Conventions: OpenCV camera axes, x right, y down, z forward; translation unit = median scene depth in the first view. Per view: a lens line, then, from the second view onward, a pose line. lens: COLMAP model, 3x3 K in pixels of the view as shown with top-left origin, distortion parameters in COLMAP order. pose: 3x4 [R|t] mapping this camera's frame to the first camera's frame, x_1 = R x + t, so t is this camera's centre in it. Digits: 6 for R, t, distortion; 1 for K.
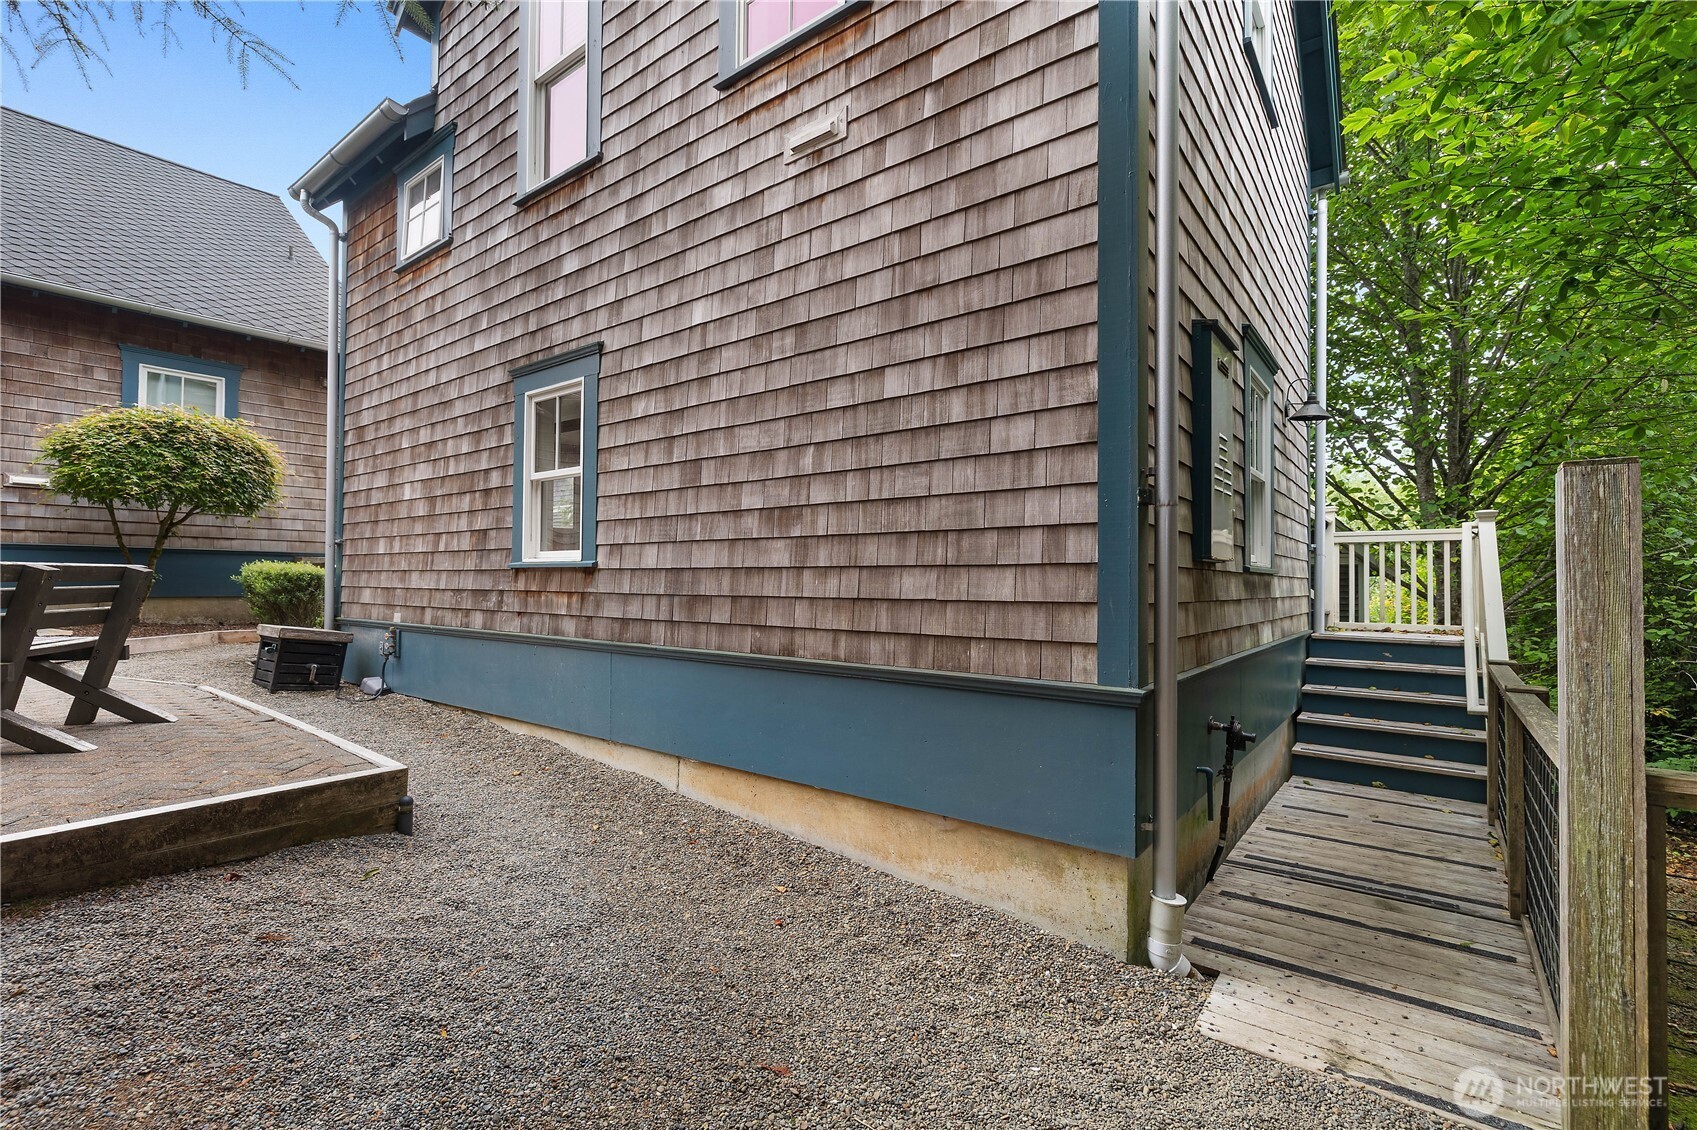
lens RADIAL K [[733.4, 0, 847.5], [0, 733.4, 571.6], [0, 0, 1]] dist [0.003344, 0.000666]
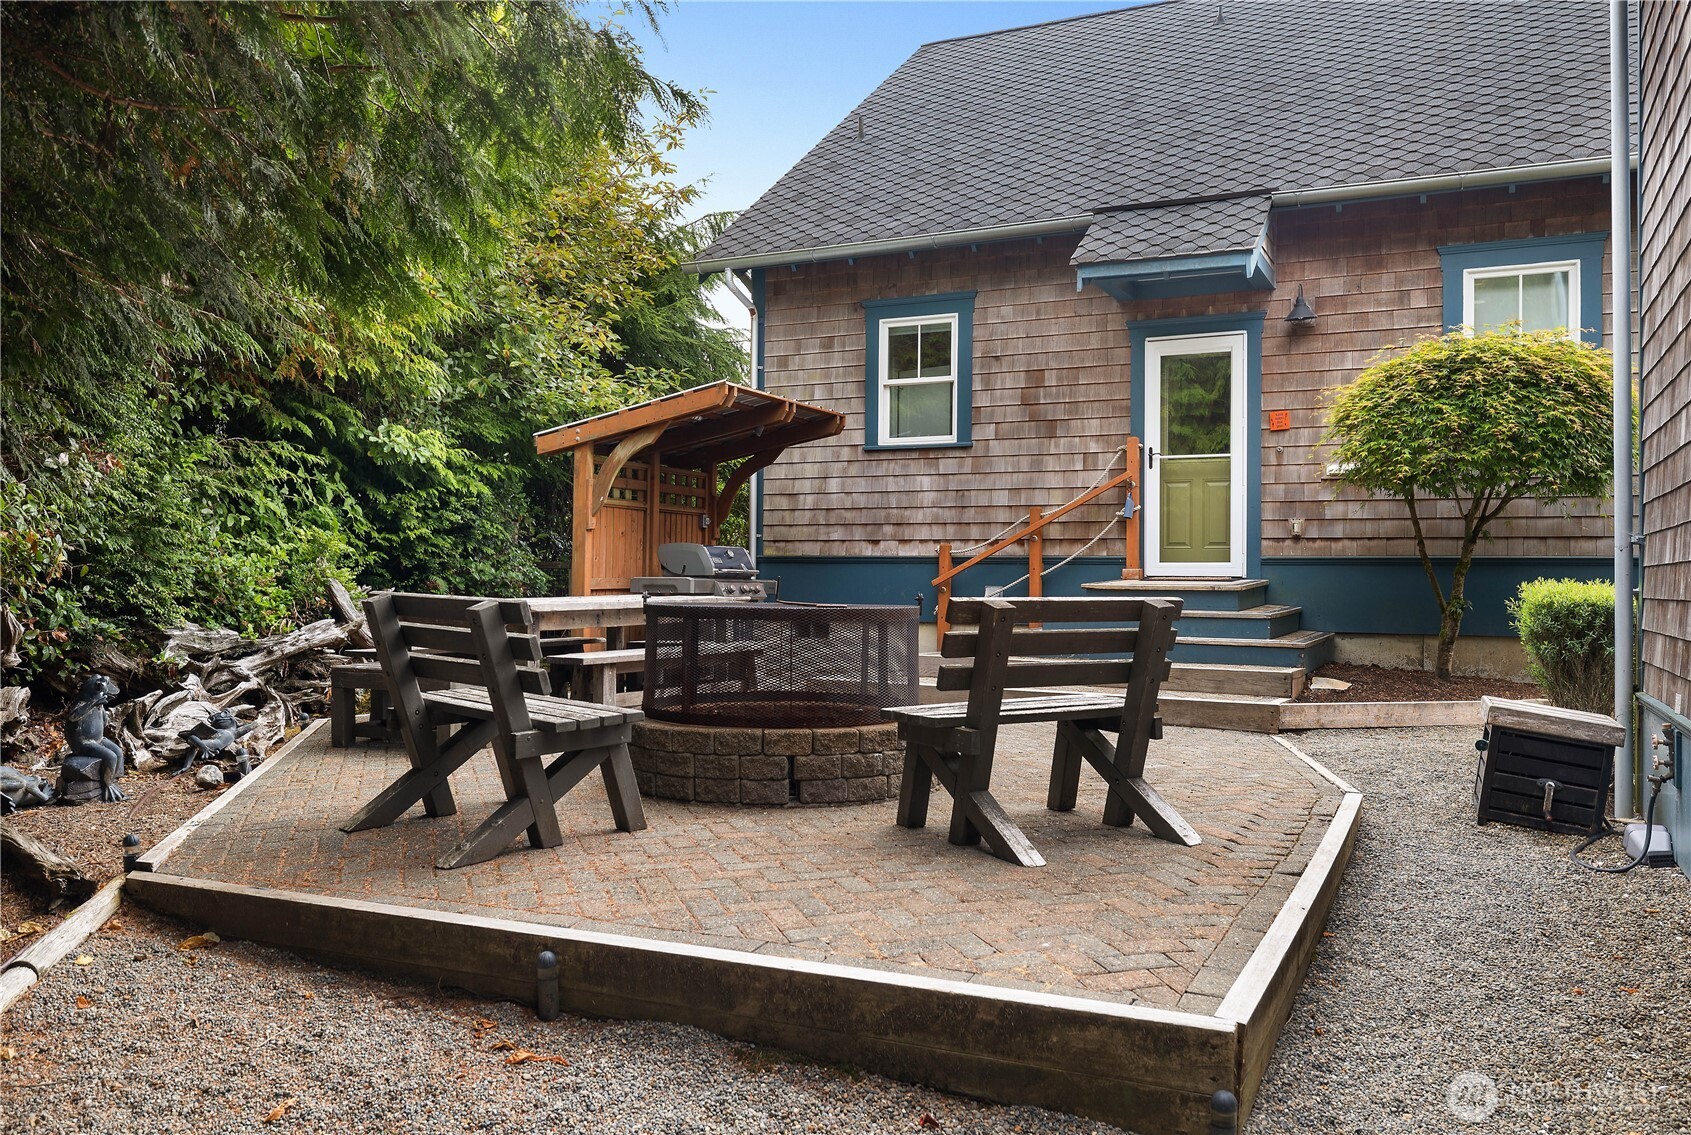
lens RADIAL K [[1377.1, 0, 843.4], [0, 1377.1, 558.6], [0, 0, 1]] dist [0.018232, 0.001563]
pose [[0.221212, -0.023059, -0.974953, 0.096093], [0.005675, 0.999734, -0.022358, -0.008961], [0.975209, -0.000587, 0.221284, 0.236984]]
